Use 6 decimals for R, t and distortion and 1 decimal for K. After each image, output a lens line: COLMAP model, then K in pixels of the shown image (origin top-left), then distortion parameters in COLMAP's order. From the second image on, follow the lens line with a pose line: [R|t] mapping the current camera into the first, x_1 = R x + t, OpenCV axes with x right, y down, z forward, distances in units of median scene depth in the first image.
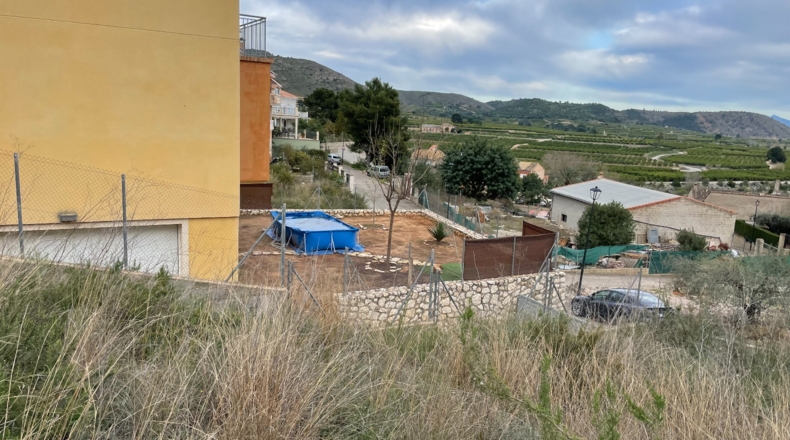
lens RADIAL K [[597.6, 0, 388.0], [0, 597.6, 221.9], [0, 0, 1]] dist [0.090186, -0.127107]
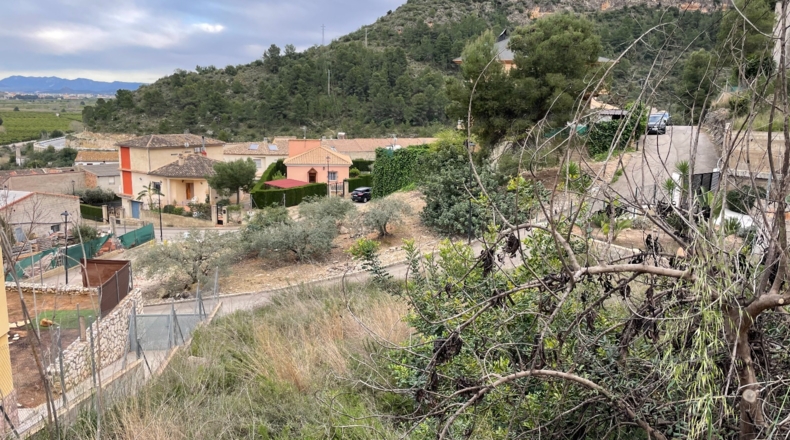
lens RADIAL K [[597.6, 0, 395.2], [0, 597.6, 215.5], [0, 0, 1]] dist [0.090186, -0.127107]
pose [[0.395366, -0.211626, 0.893812, -0.177104], [0.160742, 0.974021, 0.159515, -0.053340], [-0.904350, 0.080606, 0.419112, -0.020716]]
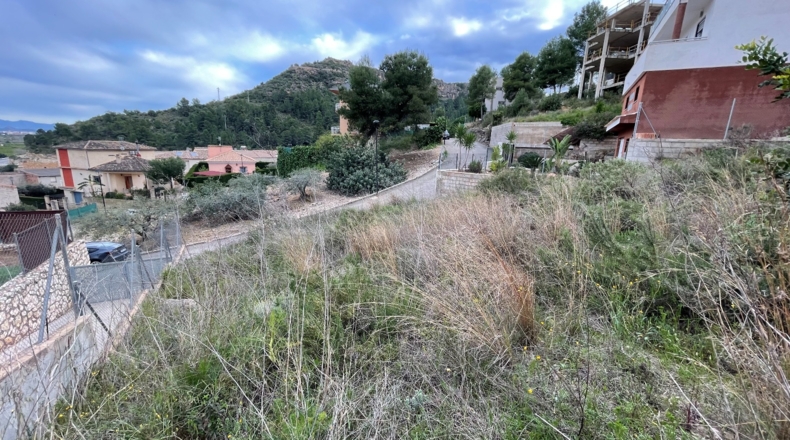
lens RADIAL K [[318.1, 0, 396.3], [0, 318.1, 217.3], [0, 0, 1]] dist [-0.006716, 0.002766]
pose [[0.028109, -0.268147, 0.962968, -0.086312], [0.142268, 0.954615, 0.261668, -0.011036], [-0.989429, 0.129644, 0.064982, 0.085388]]
